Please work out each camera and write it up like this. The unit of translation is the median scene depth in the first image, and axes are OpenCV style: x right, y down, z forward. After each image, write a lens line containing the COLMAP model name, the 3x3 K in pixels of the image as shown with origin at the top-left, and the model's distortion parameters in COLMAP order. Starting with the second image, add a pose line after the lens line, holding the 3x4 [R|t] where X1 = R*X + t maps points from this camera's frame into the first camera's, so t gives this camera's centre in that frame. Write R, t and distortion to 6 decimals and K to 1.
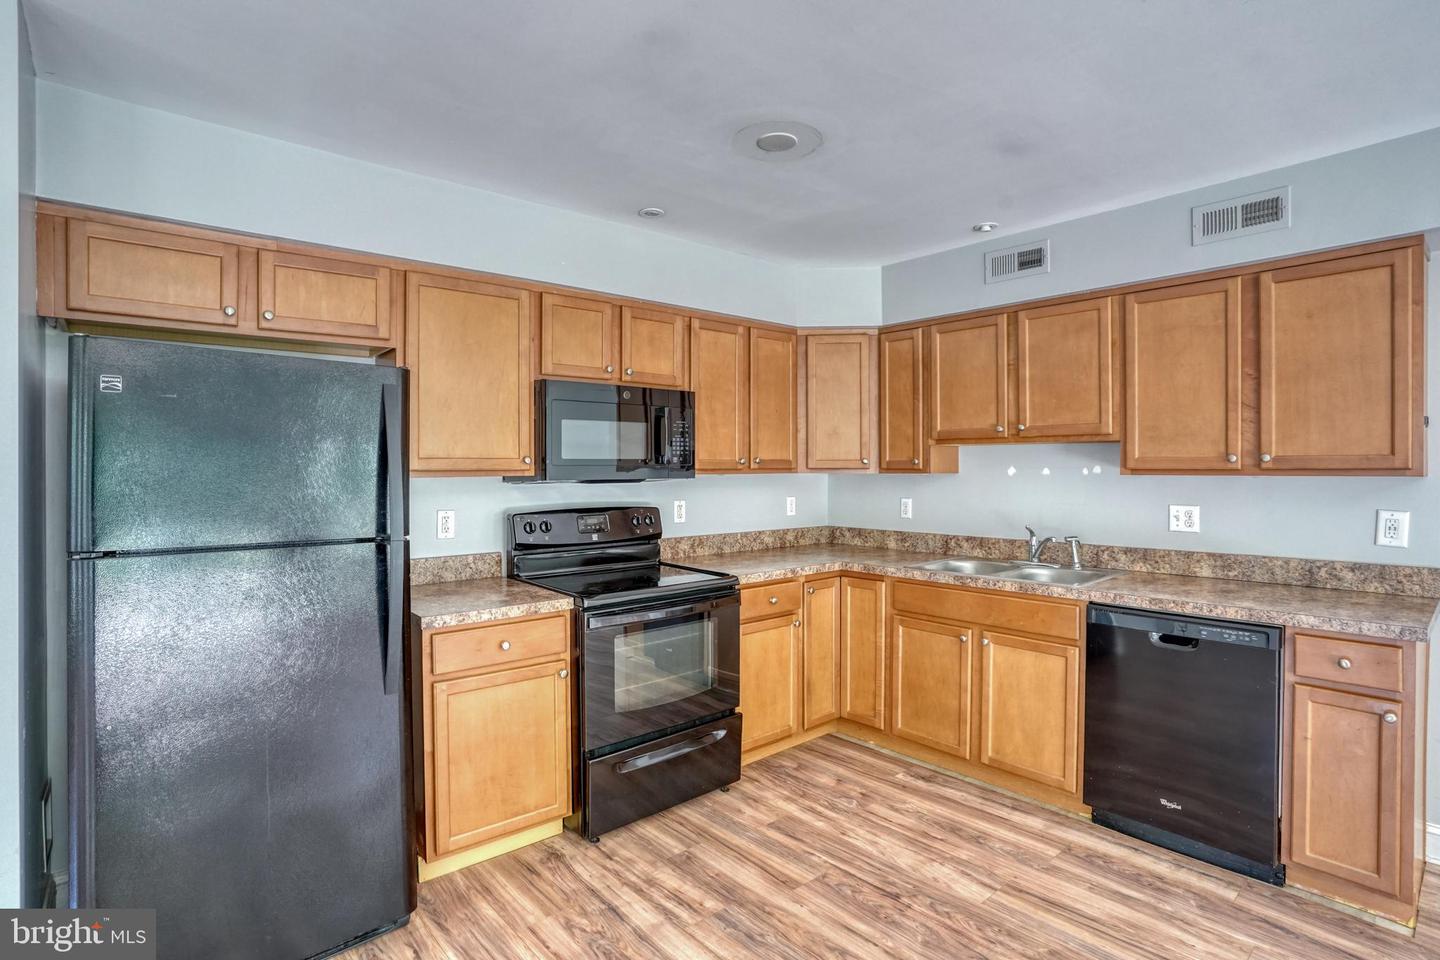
lens RADIAL K [[720.3, 0, 720.9], [0, 720.3, 472.5], [0, 0, 1]] dist [-0.083084, 0.038001]
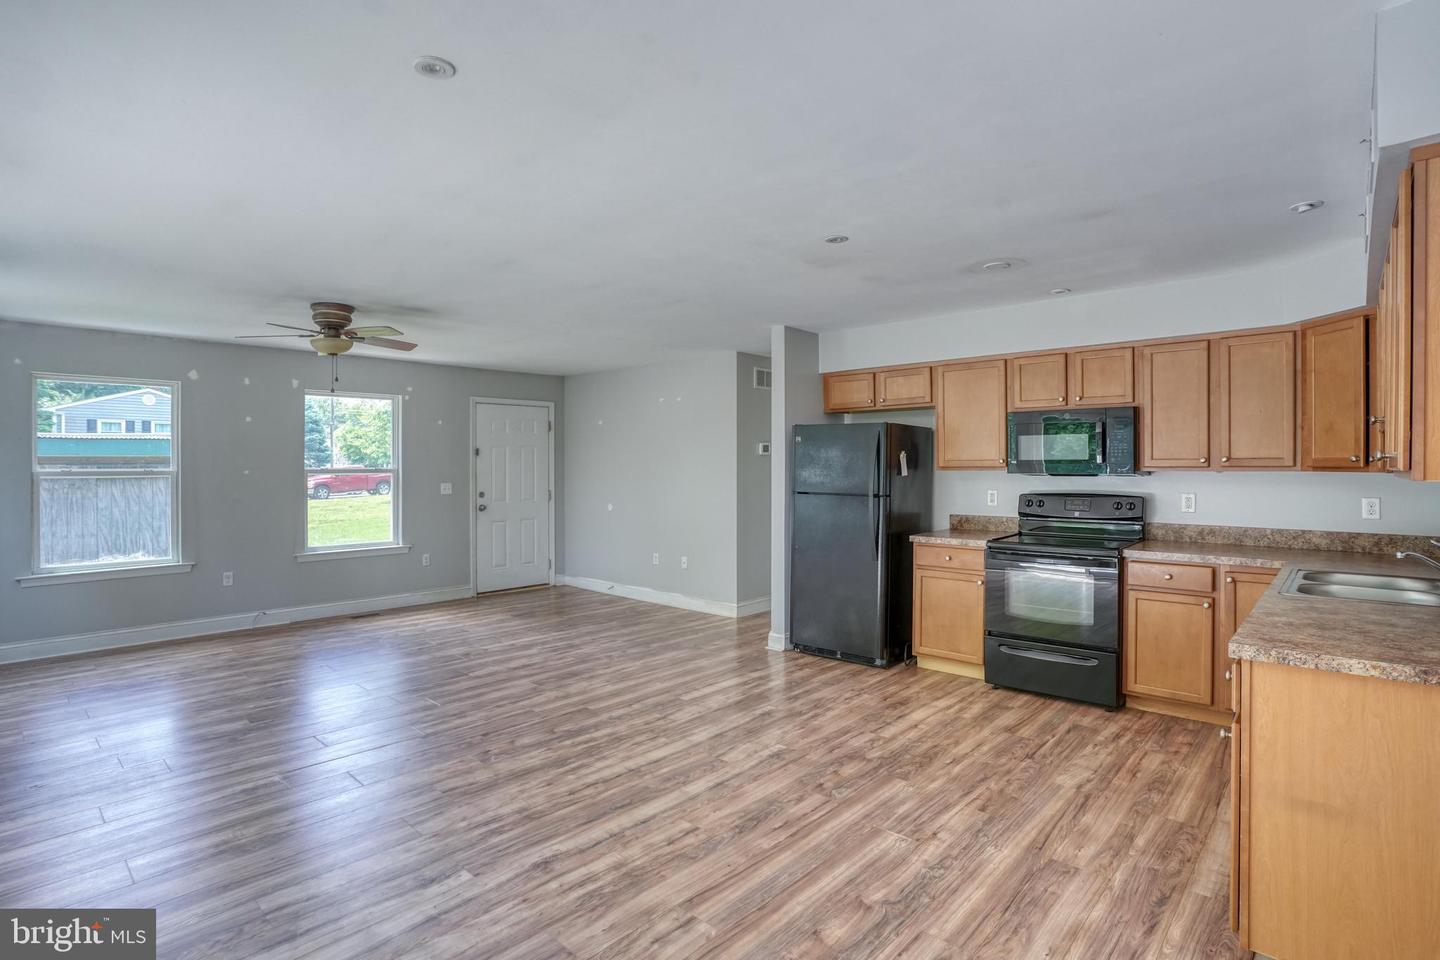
lens RADIAL K [[710.8, 0, 716.2], [0, 710.8, 468.9], [0, 0, 1]] dist [-0.086173, 0.038514]
pose [[0.109452, 0.006585, -0.993970, 1.273806], [-0.004899, 0.999969, 0.006085, -0.005630], [0.993980, 0.004203, 0.109481, 0.144149]]
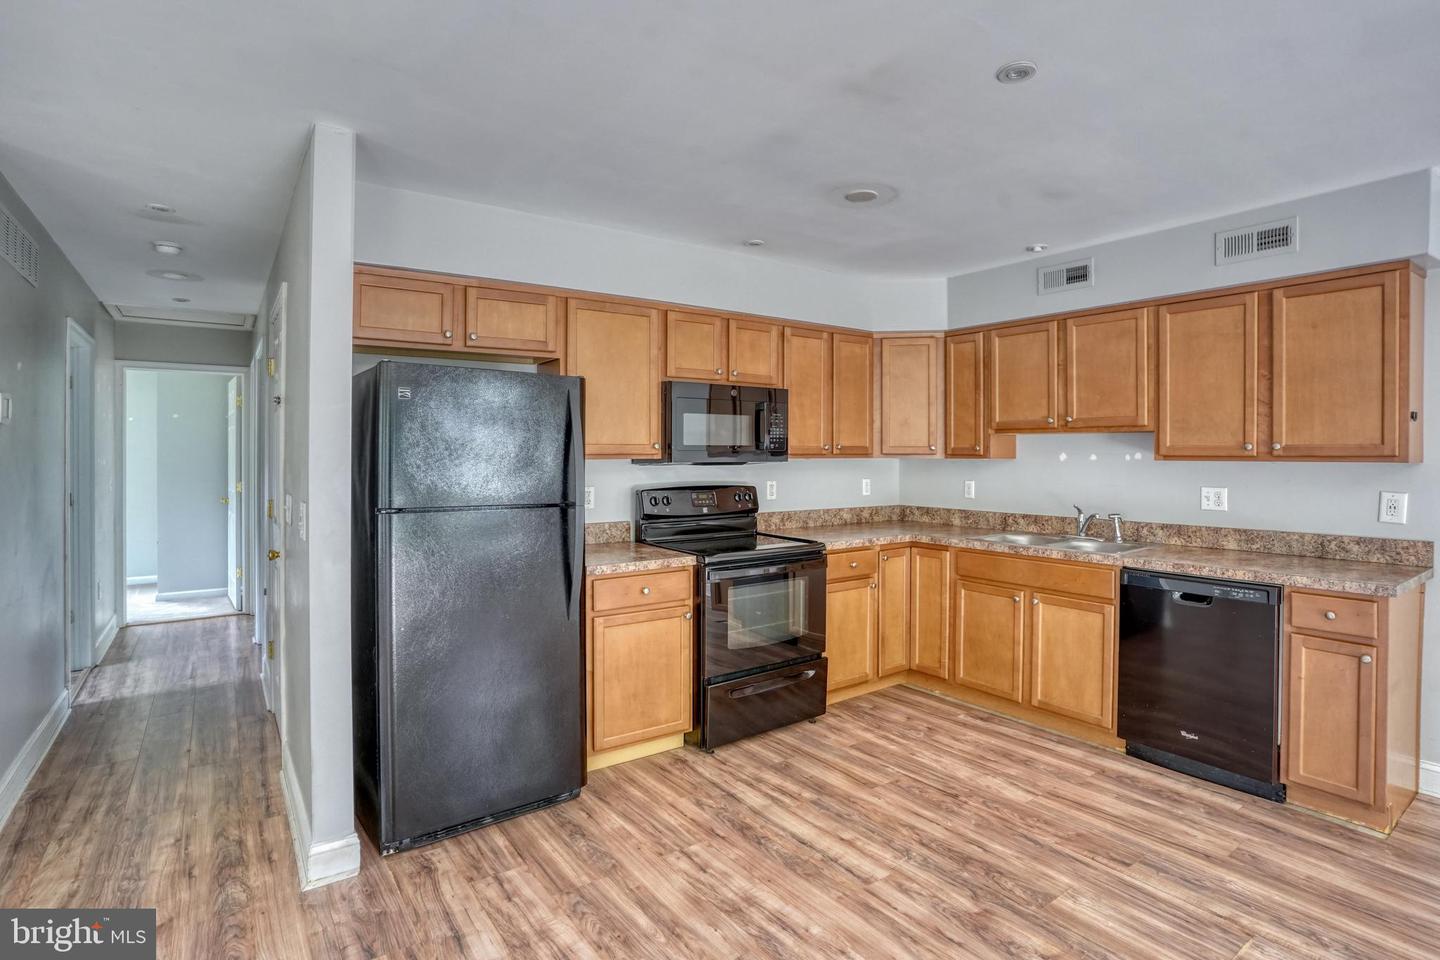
lens RADIAL K [[725.7, 0, 716.6], [0, 725.7, 454.8], [0, 0, 1]] dist [-0.083636, 0.038189]
pose [[0.995525, 0.004260, -0.094401, -0.045645], [-0.004587, 0.999984, -0.003249, 0.001119], [0.094386, 0.003668, 0.995529, -0.239391]]
